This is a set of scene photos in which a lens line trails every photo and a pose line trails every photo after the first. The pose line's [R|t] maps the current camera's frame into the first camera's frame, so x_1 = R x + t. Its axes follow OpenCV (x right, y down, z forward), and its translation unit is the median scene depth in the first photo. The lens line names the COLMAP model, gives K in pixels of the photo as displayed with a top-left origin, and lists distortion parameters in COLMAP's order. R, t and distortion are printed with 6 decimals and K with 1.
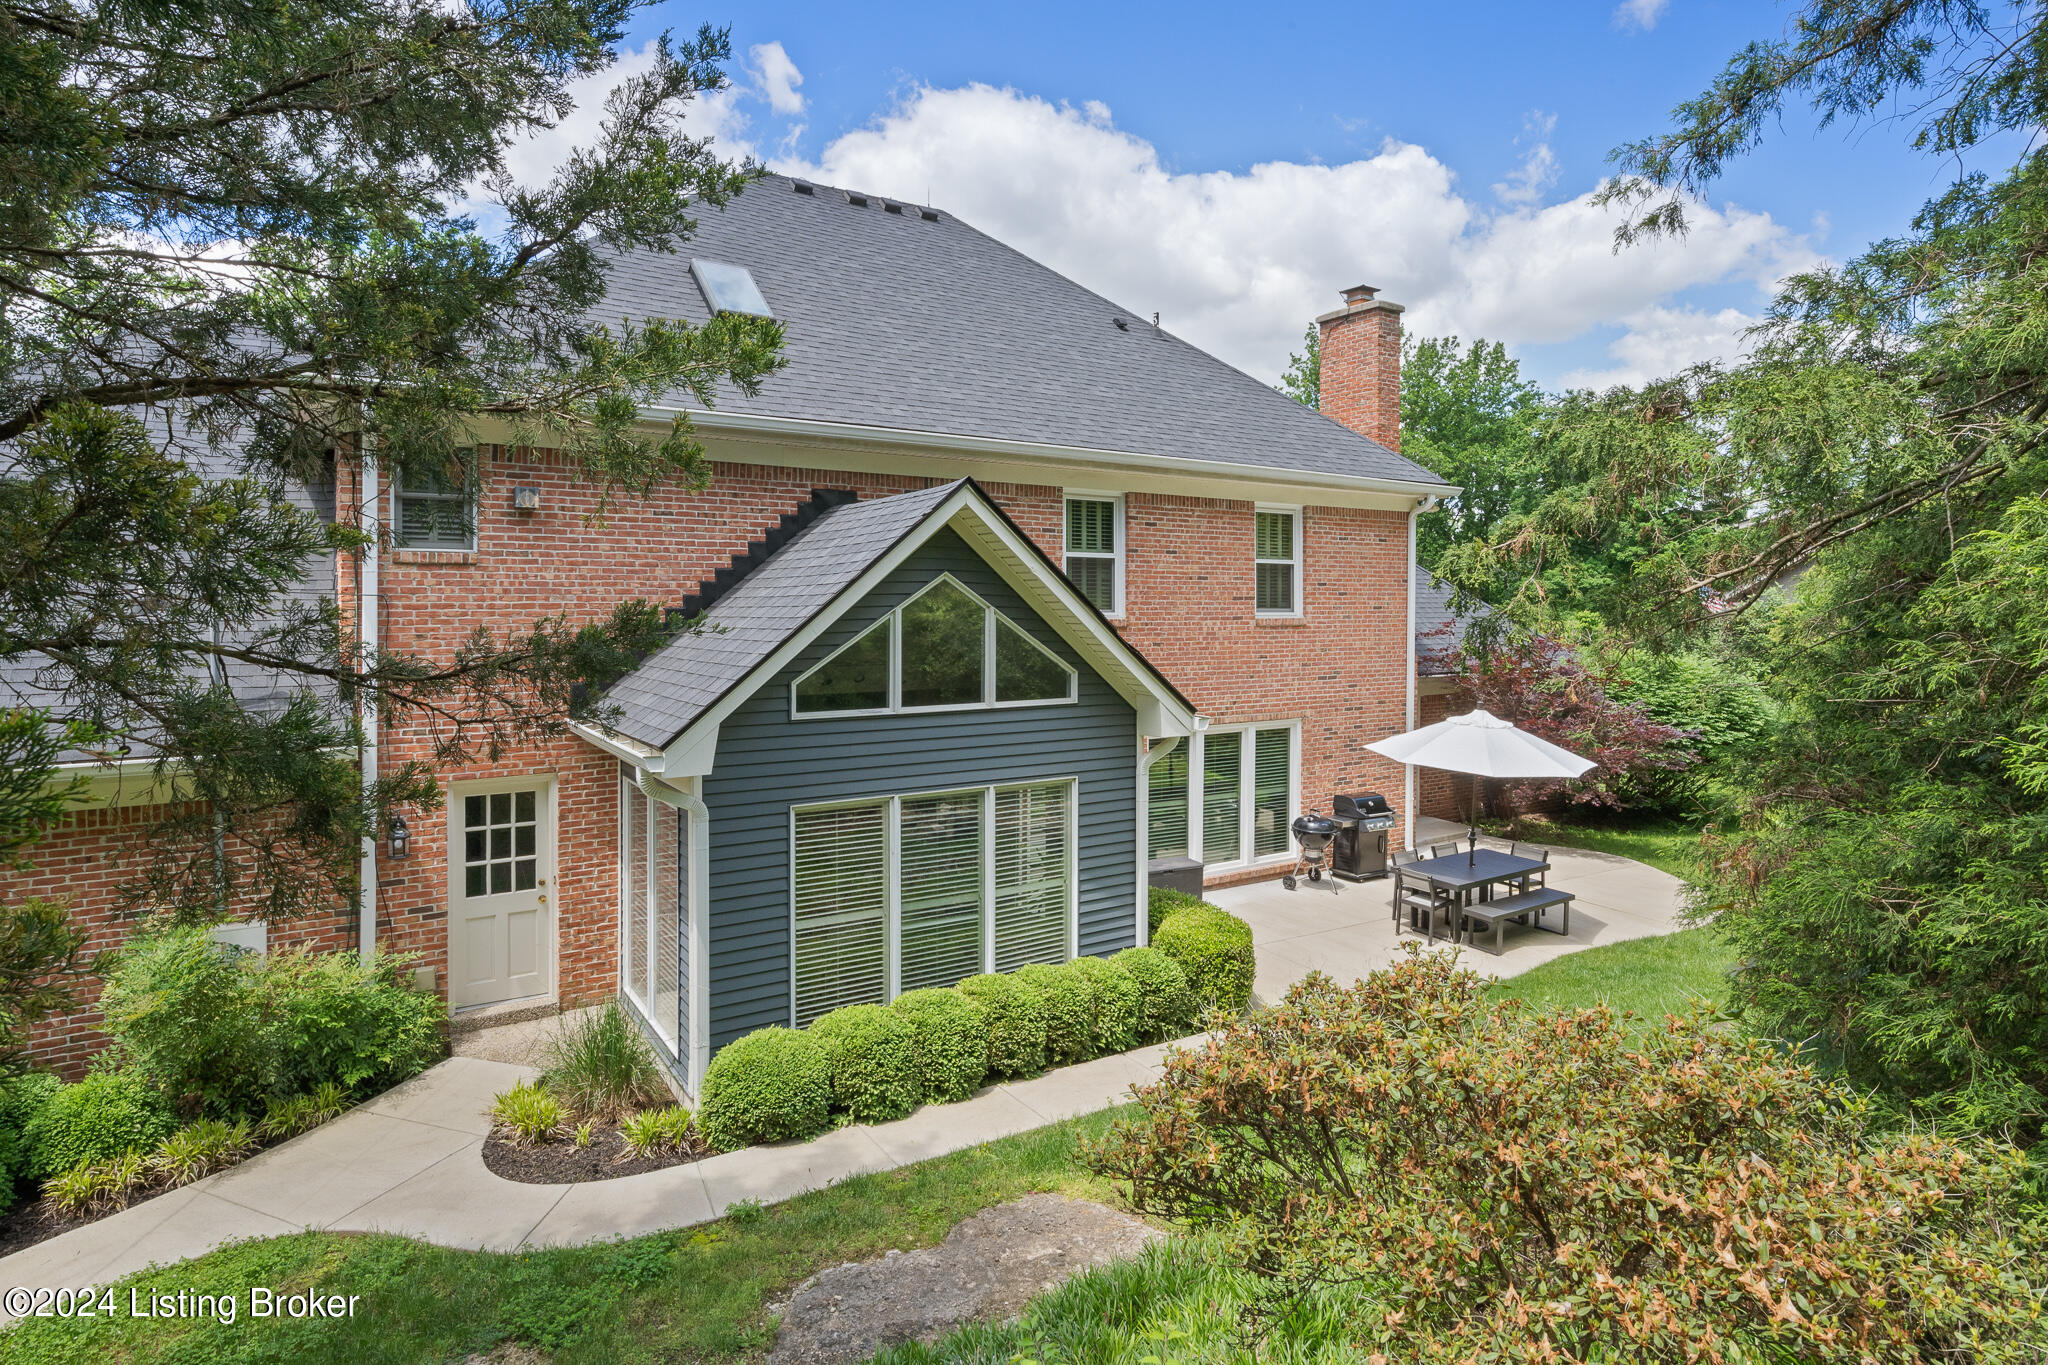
lens RADIAL K [[1085.5, 0, 1000.6], [0, 1085.5, 611.3], [0, 0, 1]] dist [-0.003650, 0.000435]
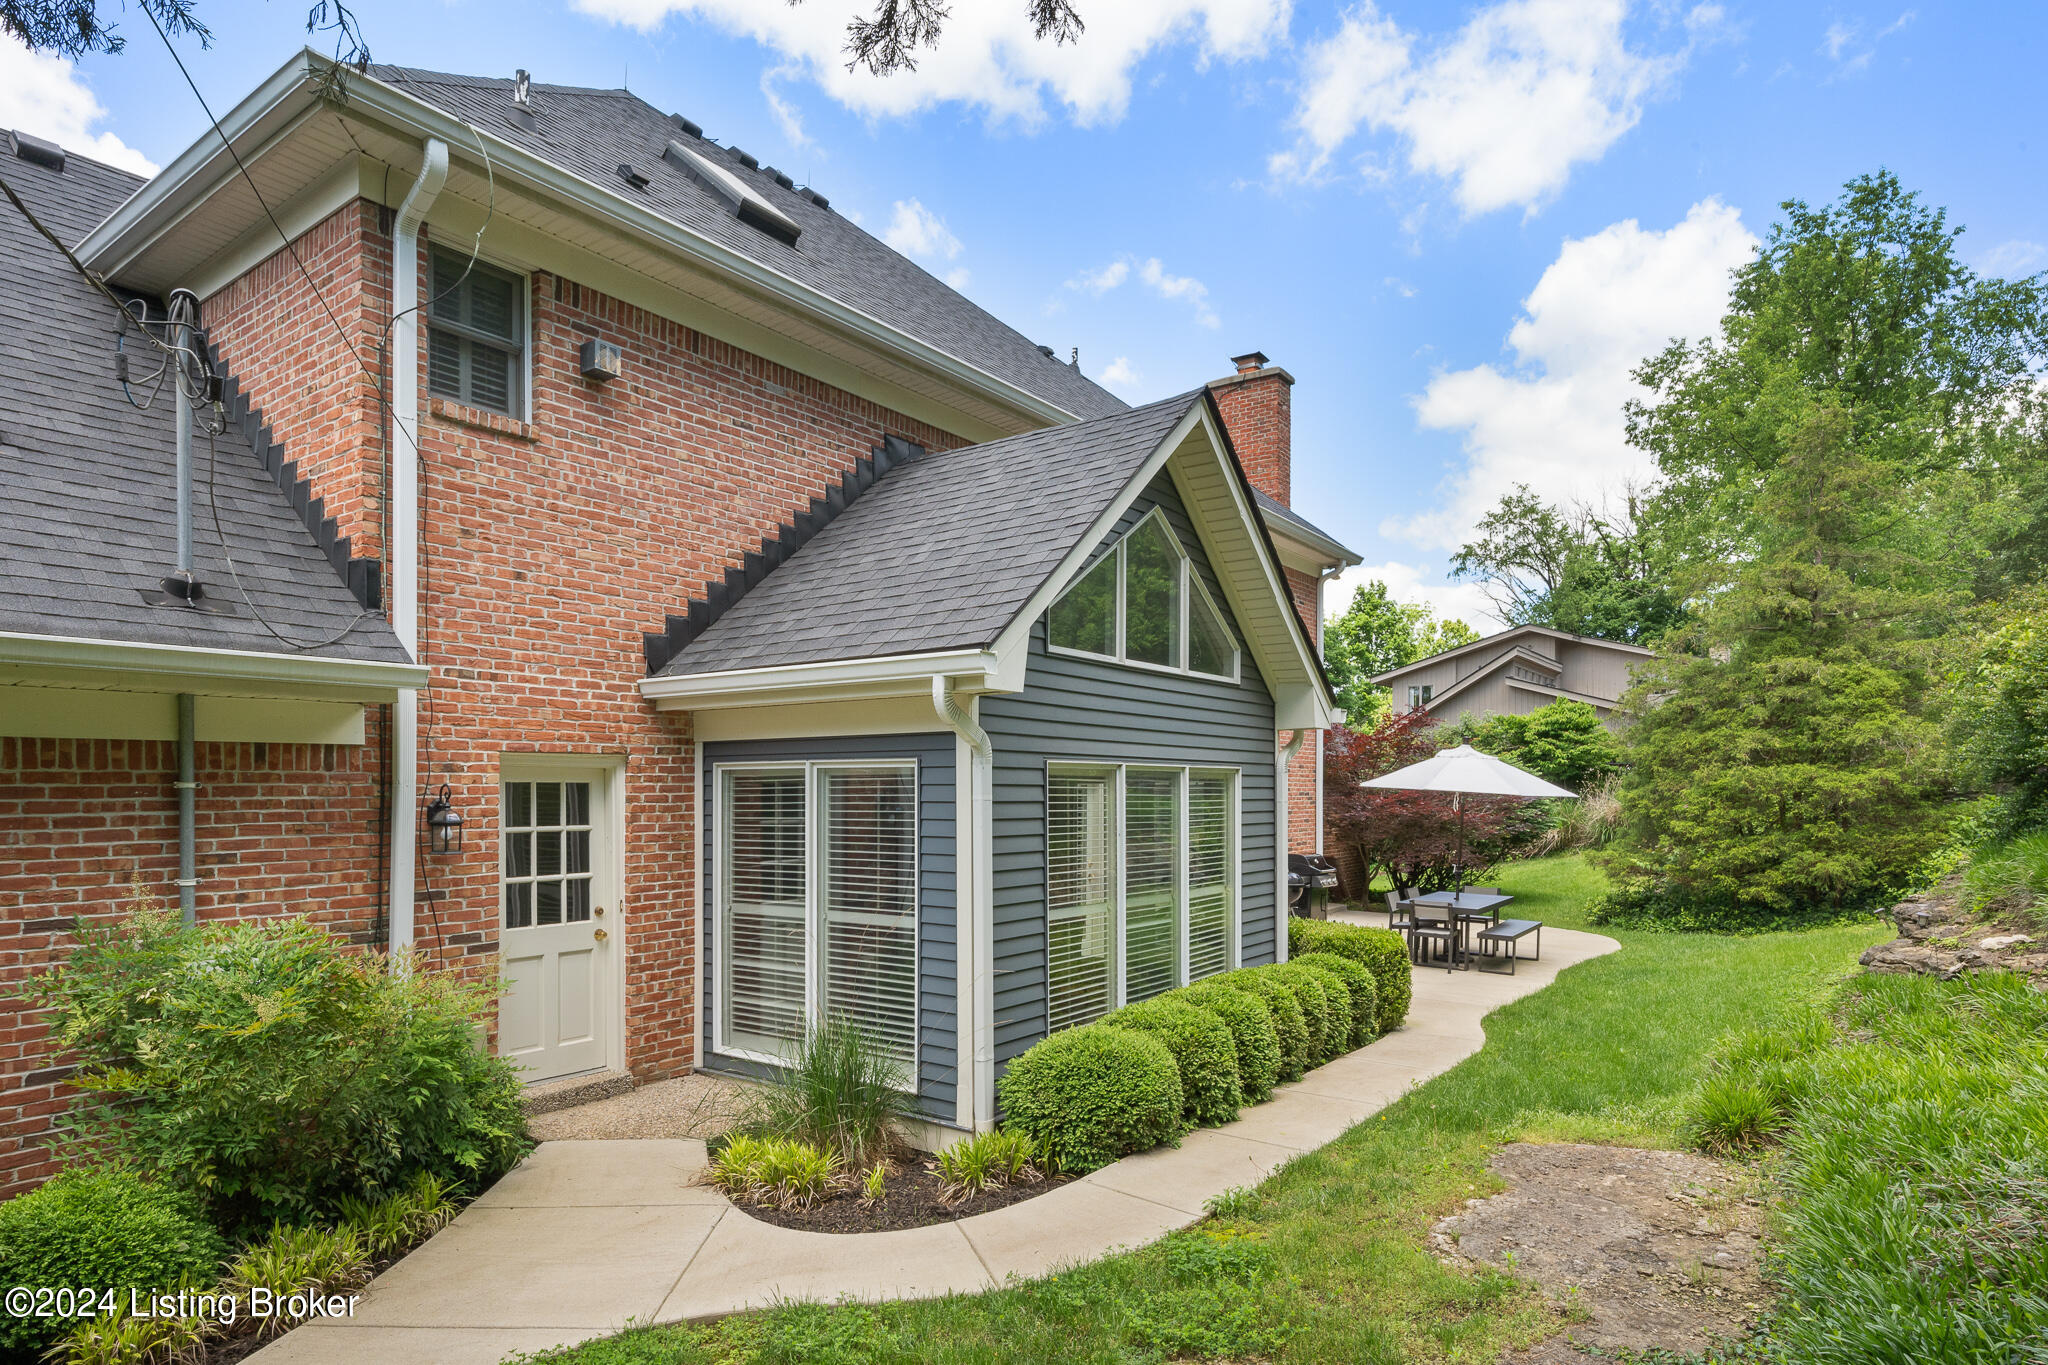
lens RADIAL K [[1153.0, 0, 996.9], [0, 1153.0, 787.3], [0, 0, 1]] dist [-0.003998, -0.000454]
pose [[0.930361, 0.000905, 0.366645, -0.400684], [0.002589, 0.999956, -0.009038, 0.154422], [-0.366637, 0.009357, 0.930317, 0.174173]]
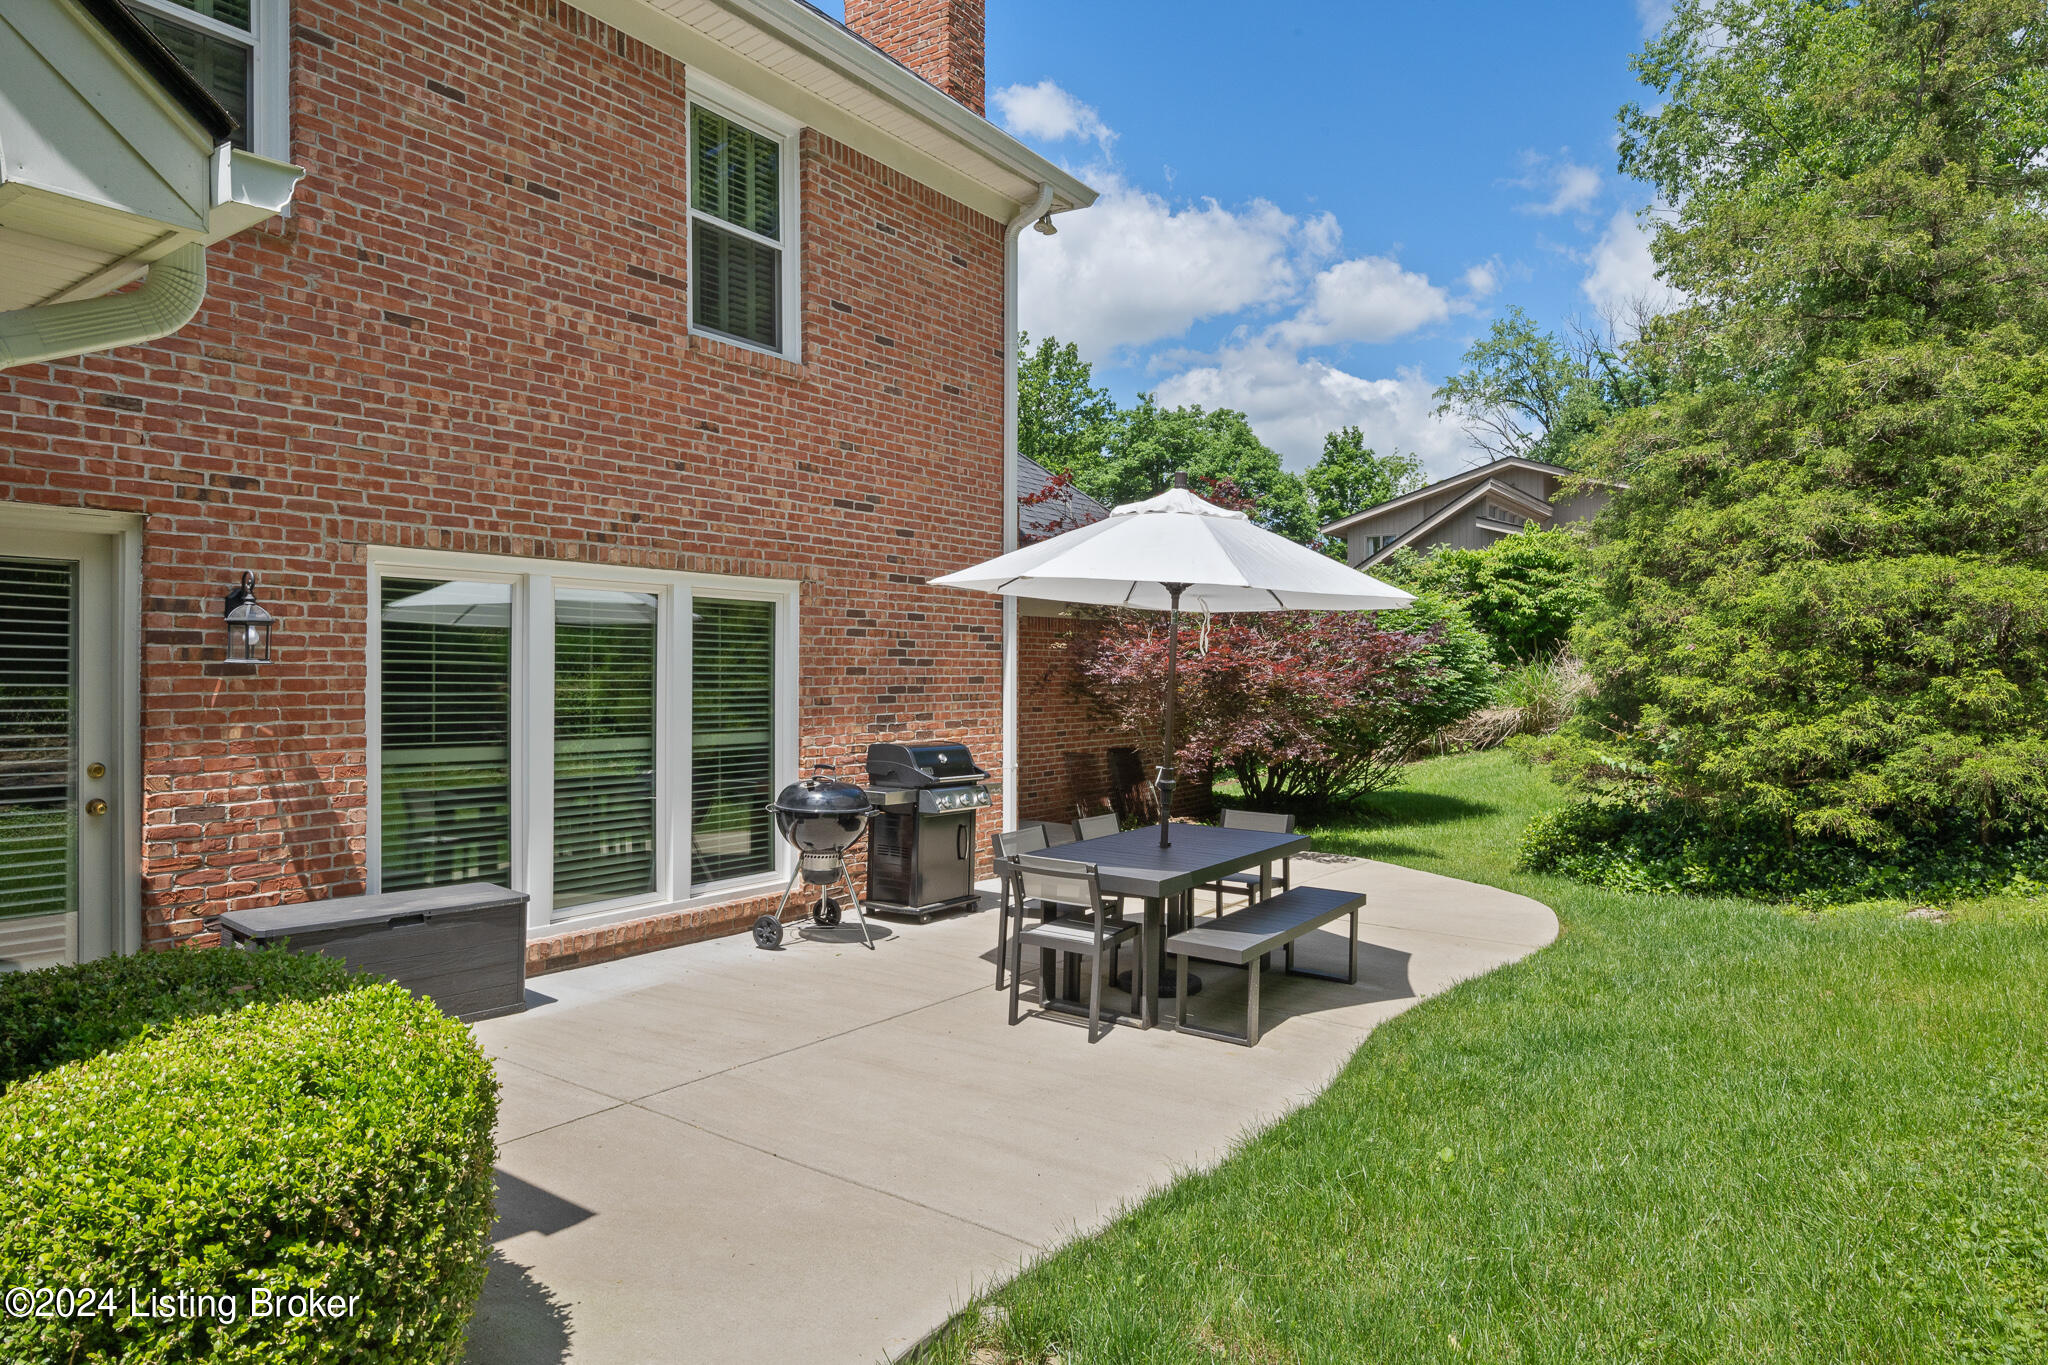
lens RADIAL K [[1219.1, 0, 1024.0], [0, 1219.1, 683.9], [0, 0, 1]] dist [0.002678, -0.005212]
pose [[0.919679, -0.004802, 0.392642, 0.210744], [0.006186, 0.999978, -0.002261, 0.188514], [-0.392623, 0.004508, 0.919689, 0.633933]]
